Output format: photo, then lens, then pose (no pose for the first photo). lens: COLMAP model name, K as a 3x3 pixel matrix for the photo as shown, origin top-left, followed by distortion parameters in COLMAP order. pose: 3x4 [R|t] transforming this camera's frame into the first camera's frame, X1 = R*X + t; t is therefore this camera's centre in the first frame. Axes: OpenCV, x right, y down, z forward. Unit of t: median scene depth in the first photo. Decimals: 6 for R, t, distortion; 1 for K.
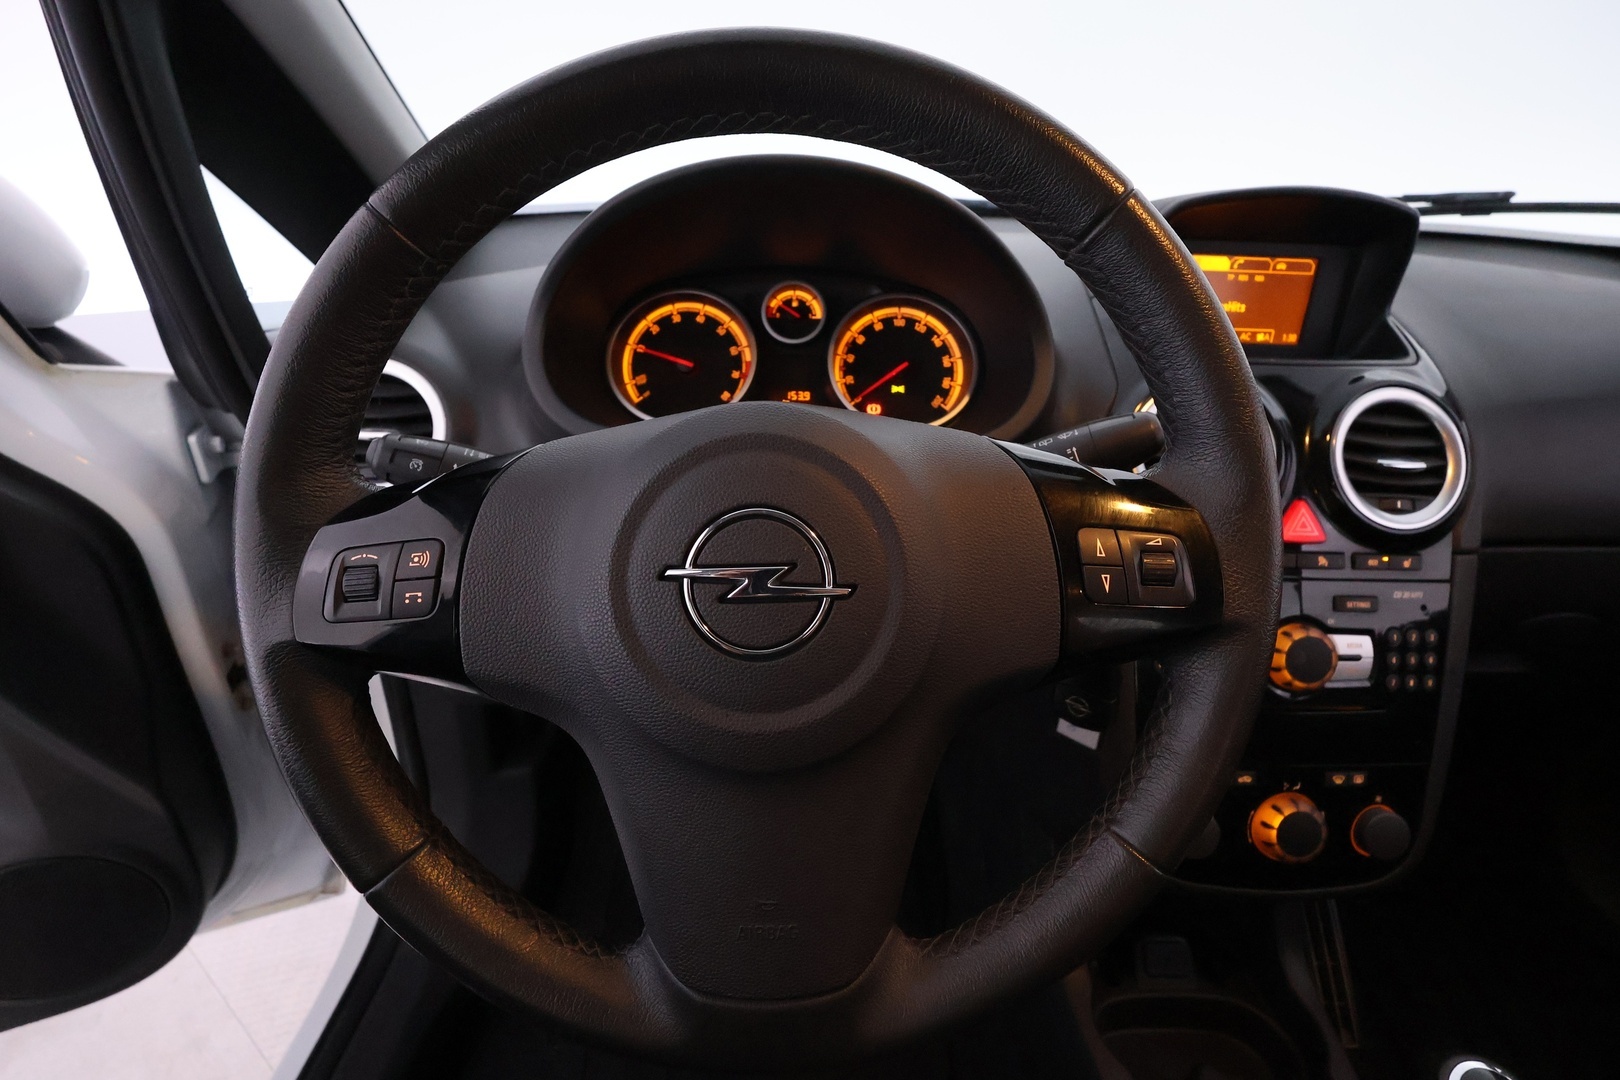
lens RADIAL K [[741.4, 0, 810.0], [0, 741.4, 540.0], [0, 0, 1]] dist [-0.002903, -0.000764]
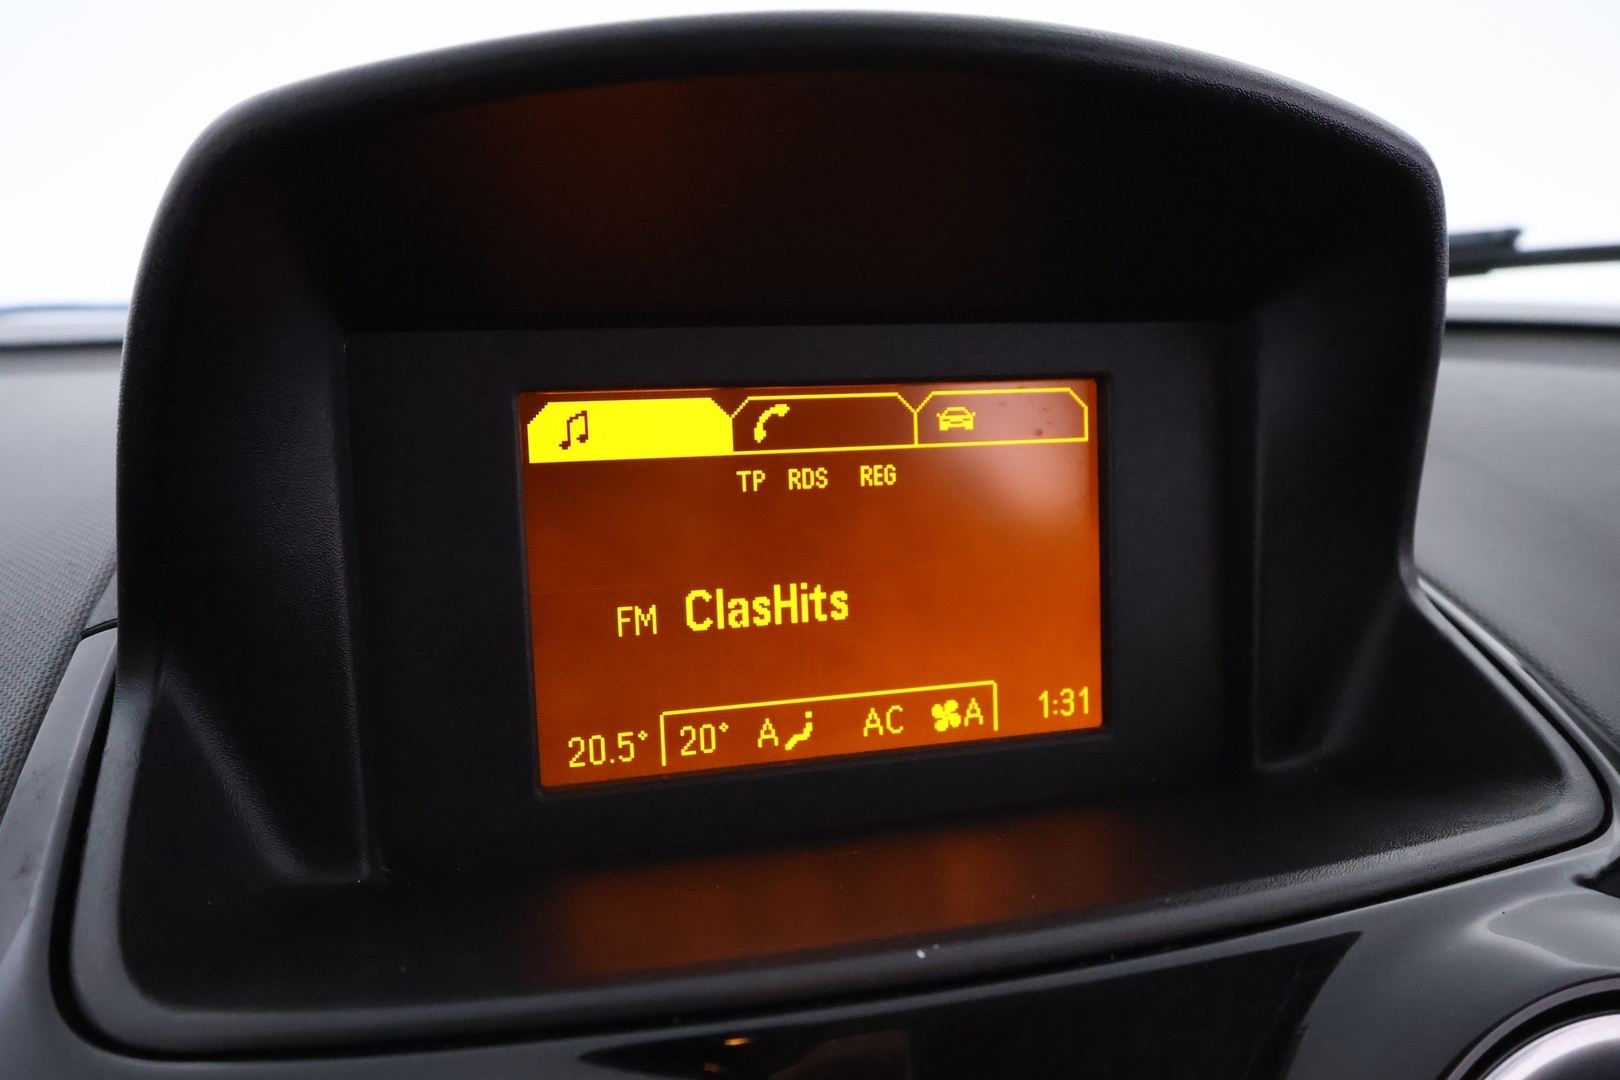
lens RADIAL K [[1281.9, 0, 833.5], [0, 1281.9, 537.1], [0, 0, 1]] dist [0.004350, 0.005634]
pose [[0.963129, -0.087170, 0.254526, 0.547363], [0.150115, 0.959214, -0.239529, -0.271062], [-0.223265, 0.268905, 0.936933, 0.713889]]
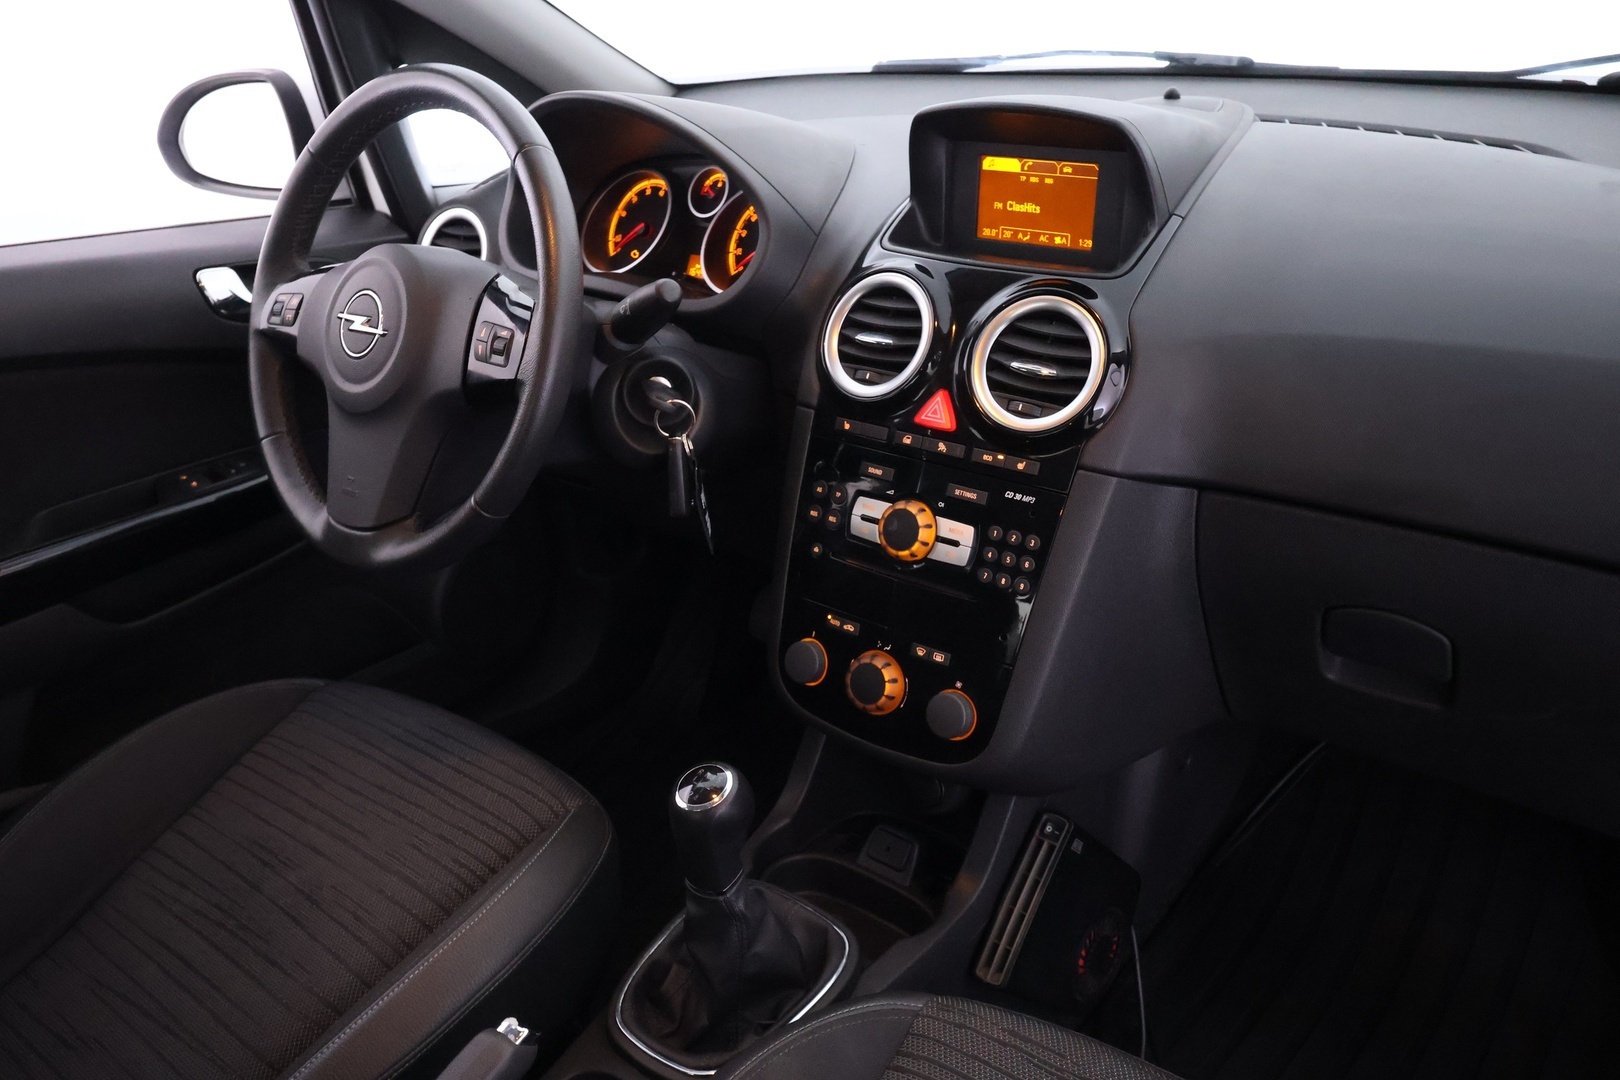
lens RADIAL K [[1281.9, 0, 833.5], [0, 1281.9, 537.1], [0, 0, 1]] dist [0.004350, 0.005634]
pose [[0.781184, 0.208083, -0.588602, 1.653375], [-0.208387, 0.975655, 0.068346, 0.060172], [0.588494, 0.069267, 0.805529, -0.575383]]
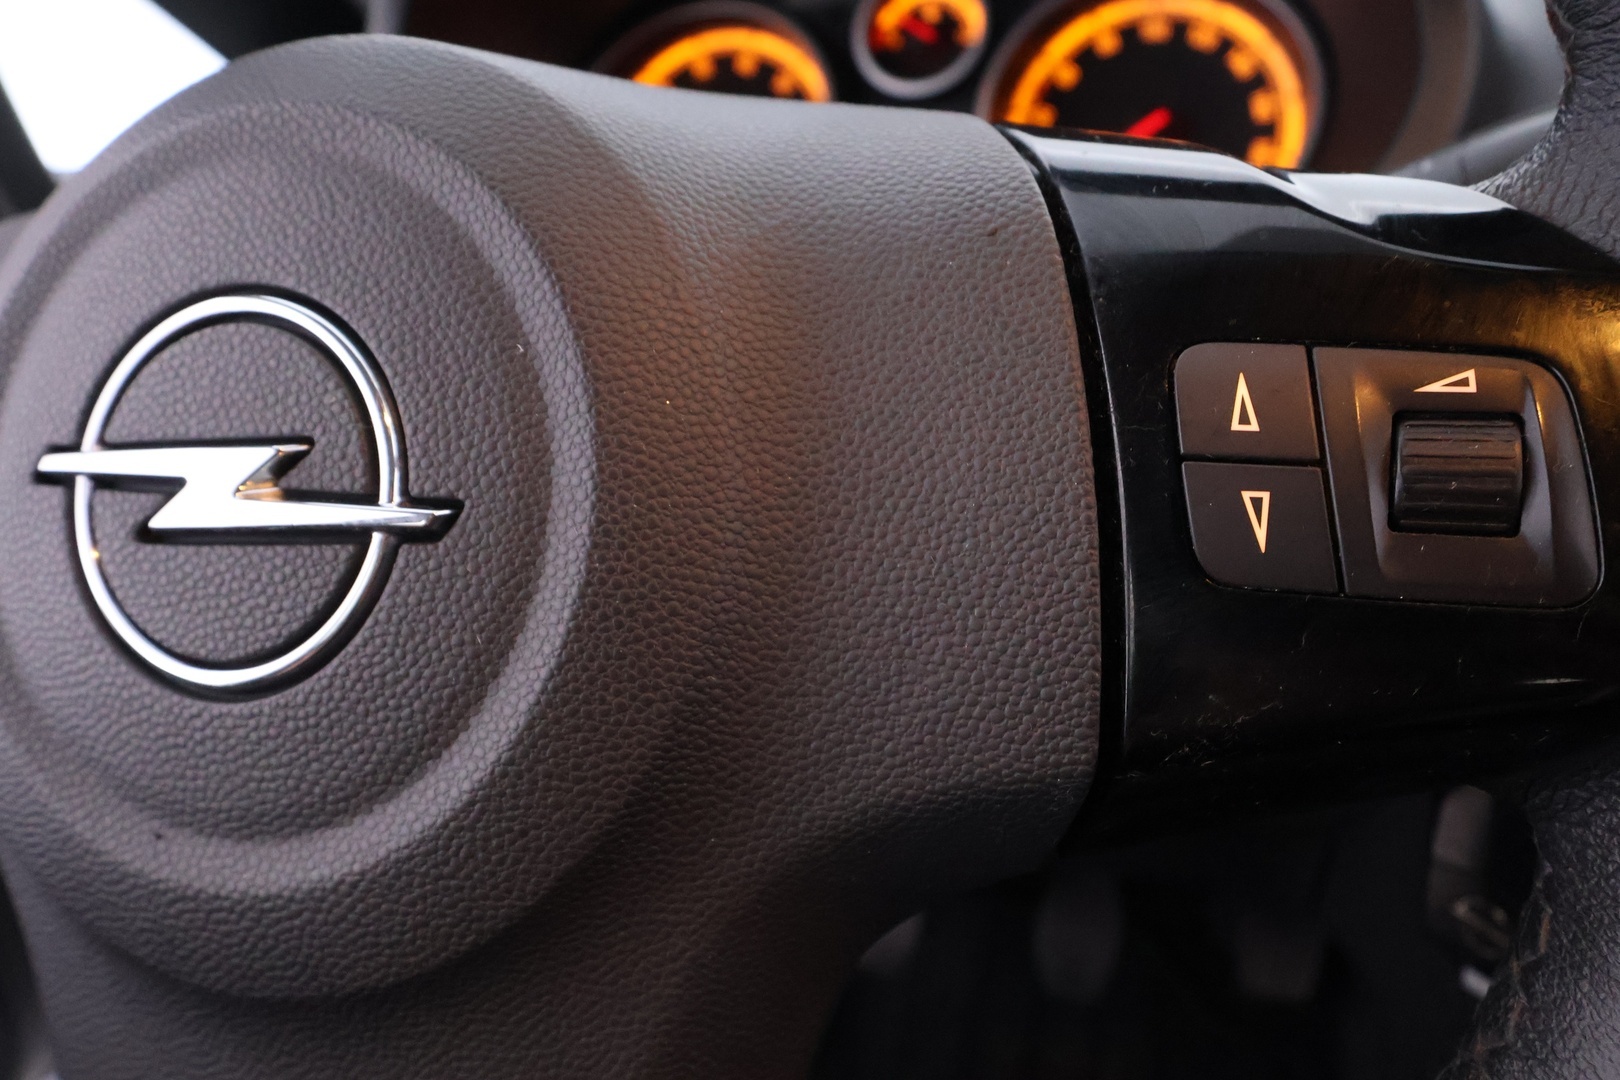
lens RADIAL K [[1279.0, 0, 820.4], [0, 1279.0, 564.5], [0, 0, 1]] dist [0.008611, 0.004302]
pose [[0.949485, 0.027587, -0.312597, 0.208228], [-0.030516, 0.999524, -0.004478, 0.044308], [0.312325, 0.013791, 0.949875, 0.239858]]
